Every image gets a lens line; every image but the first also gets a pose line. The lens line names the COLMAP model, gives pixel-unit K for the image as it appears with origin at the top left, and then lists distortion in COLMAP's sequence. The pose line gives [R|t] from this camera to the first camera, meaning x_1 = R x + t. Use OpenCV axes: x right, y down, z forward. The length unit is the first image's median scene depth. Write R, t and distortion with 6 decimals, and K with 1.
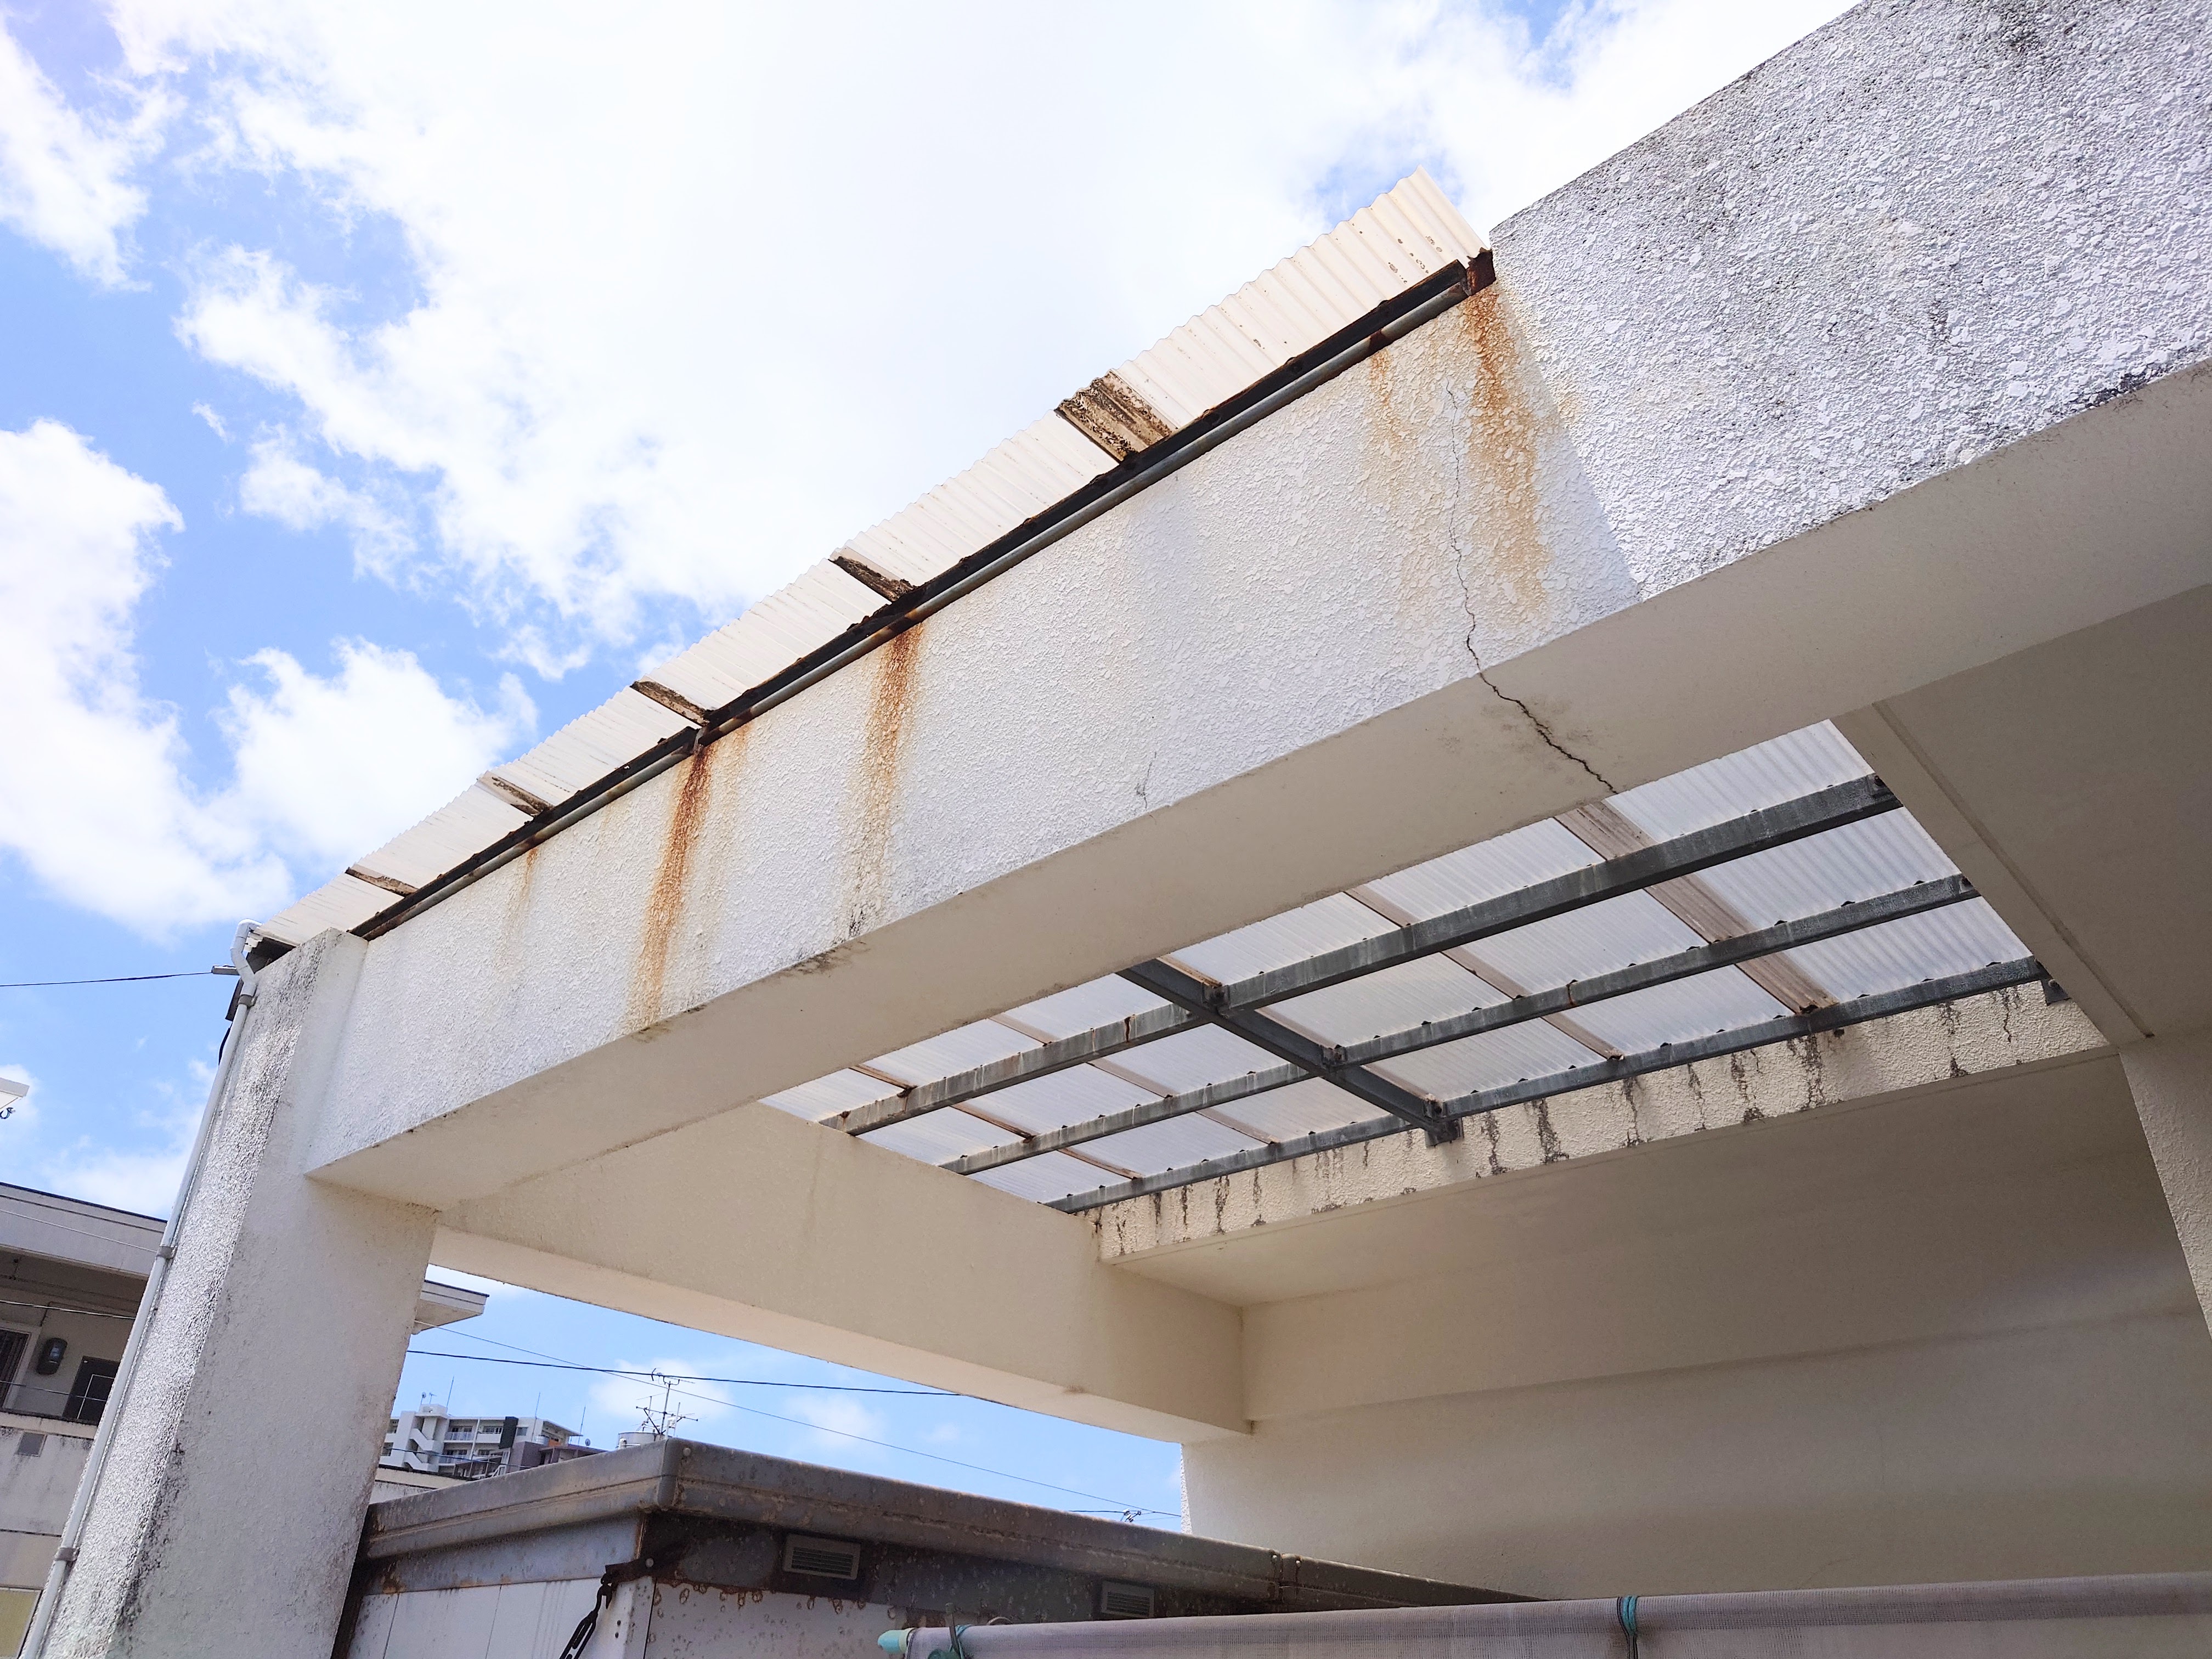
lens RADIAL K [[1584.3, 0, 1102.9], [0, 1584.3, 789.8], [0, 0, 1]] dist [-0.013964, 0.007146]
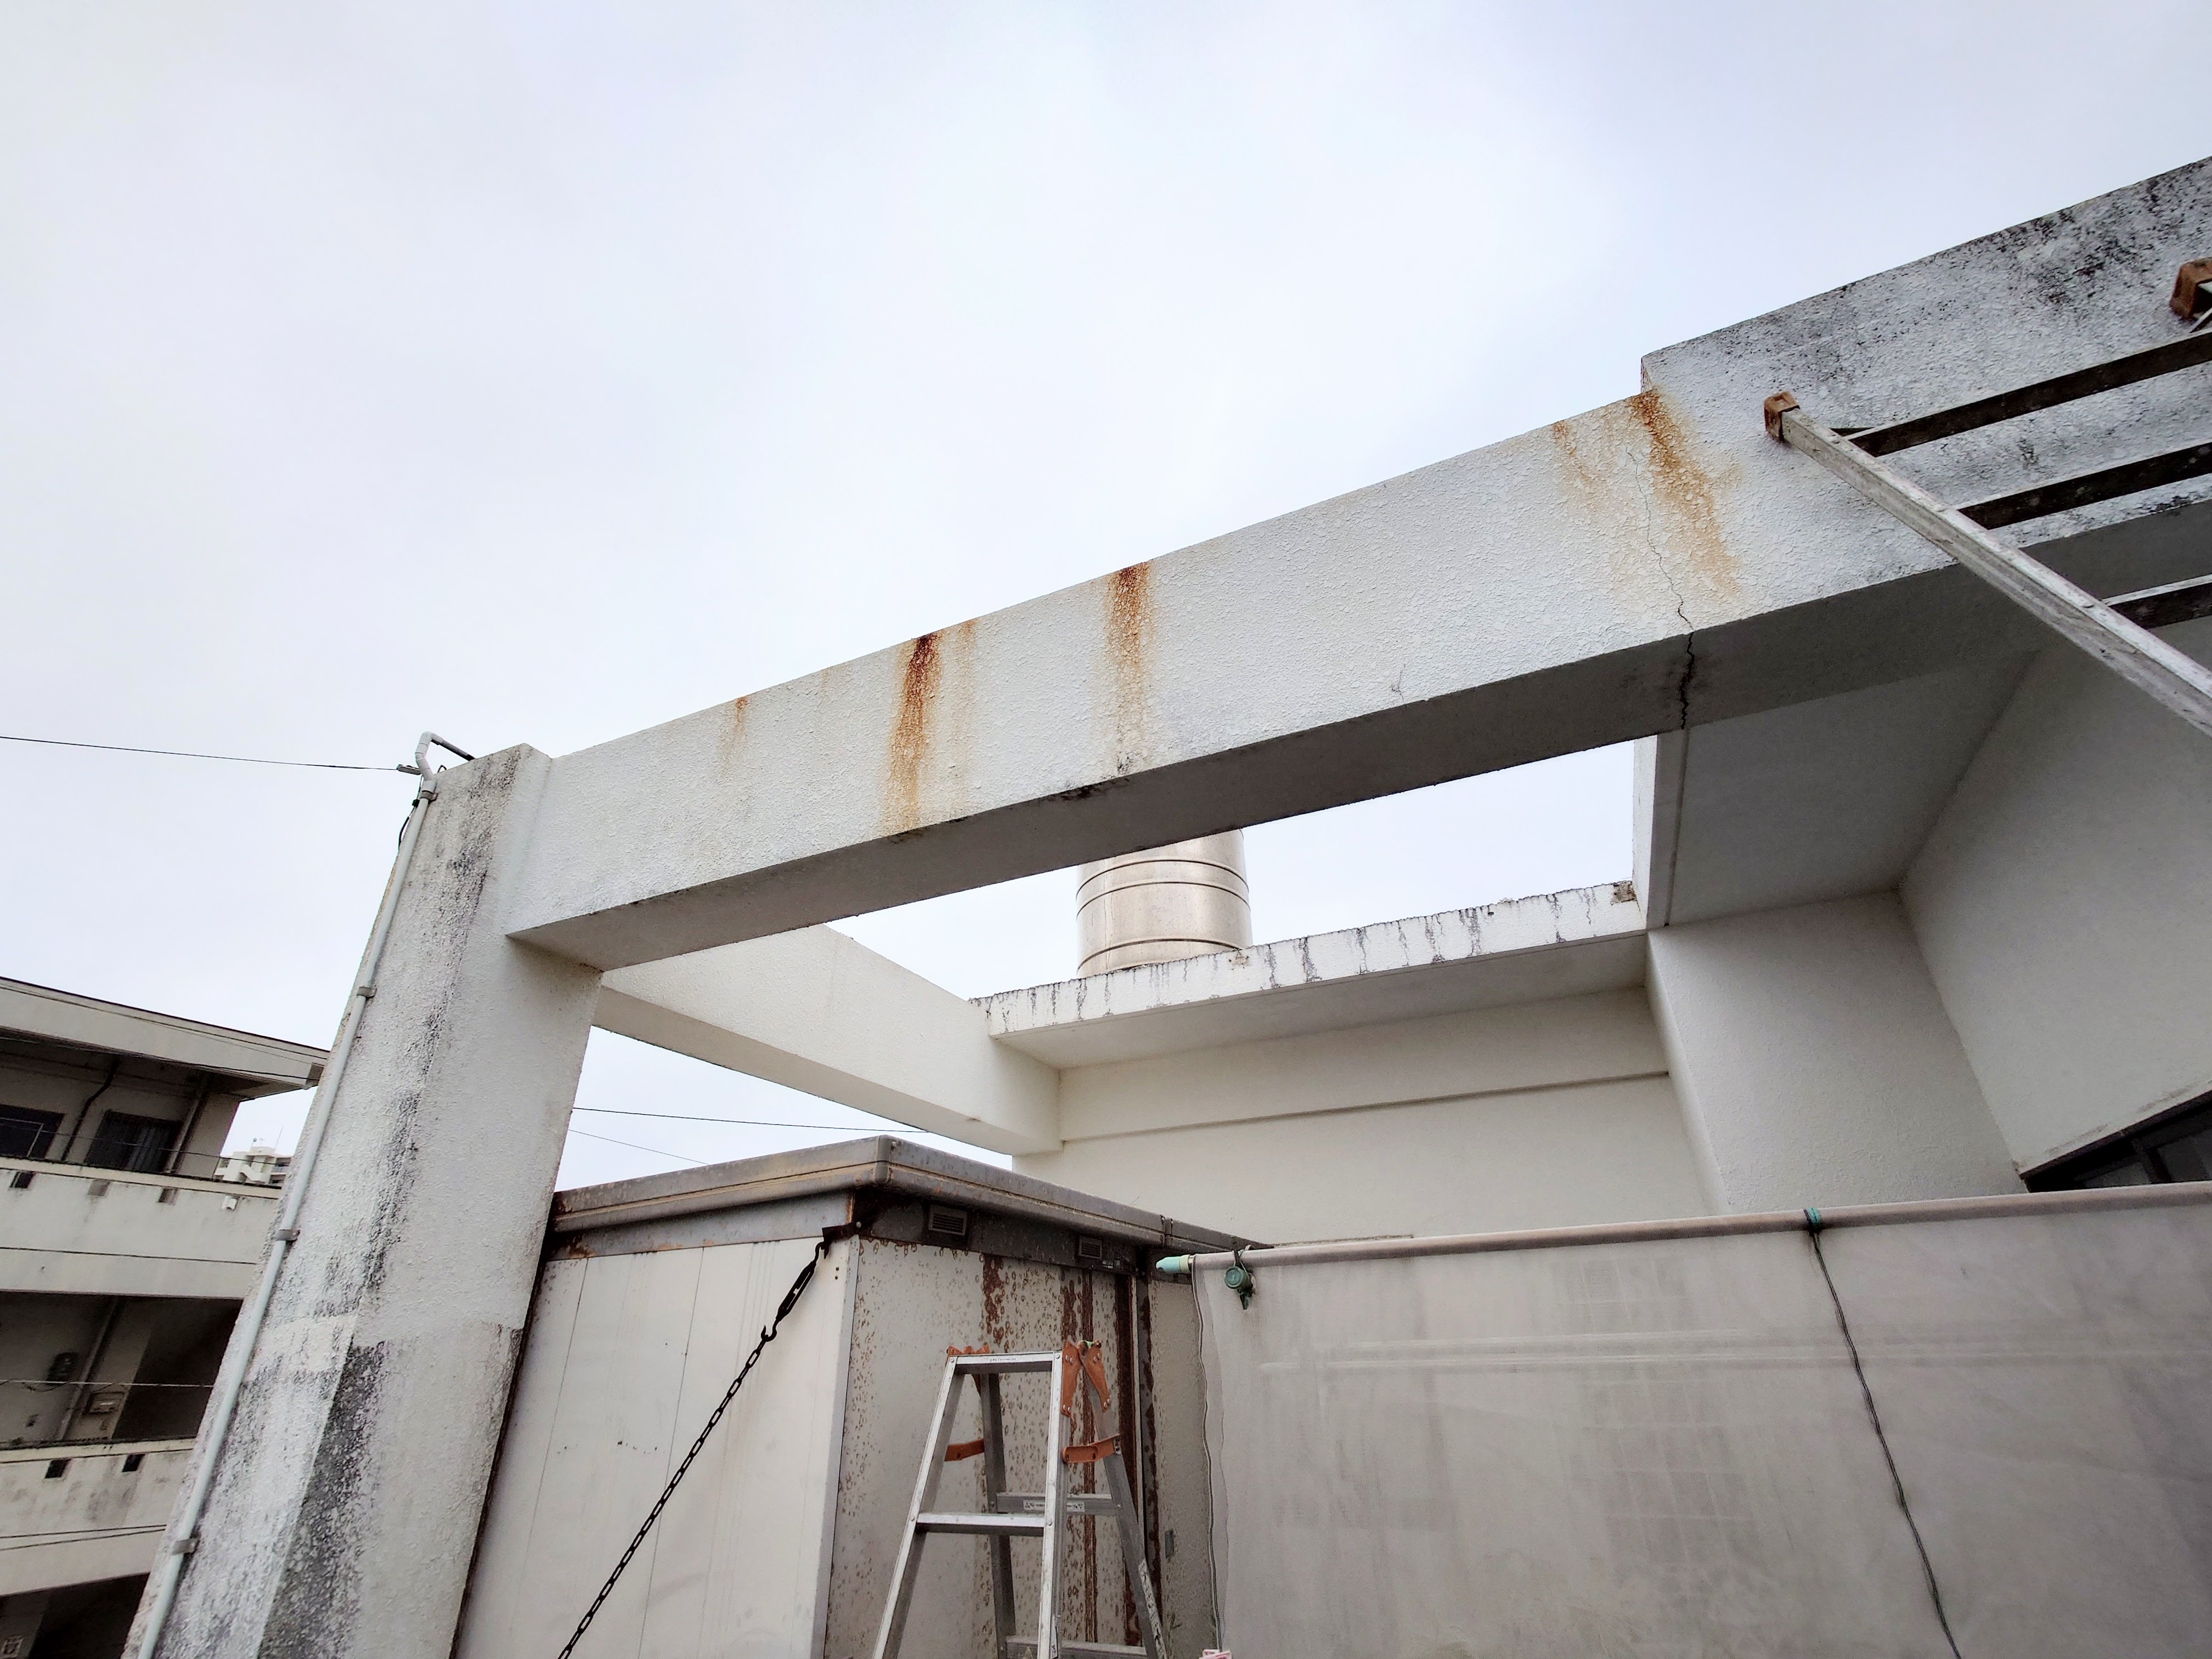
lens RADIAL K [[990.9, 0, 1118.8], [0, 990.9, 828.3], [0, 0, 1]] dist [-0.004400, 0.000219]
pose [[0.948707, 0.096598, 0.301039, -0.364454], [-0.114693, 0.992471, 0.042982, 0.089688], [-0.294620, -0.075304, 0.952643, 0.150253]]
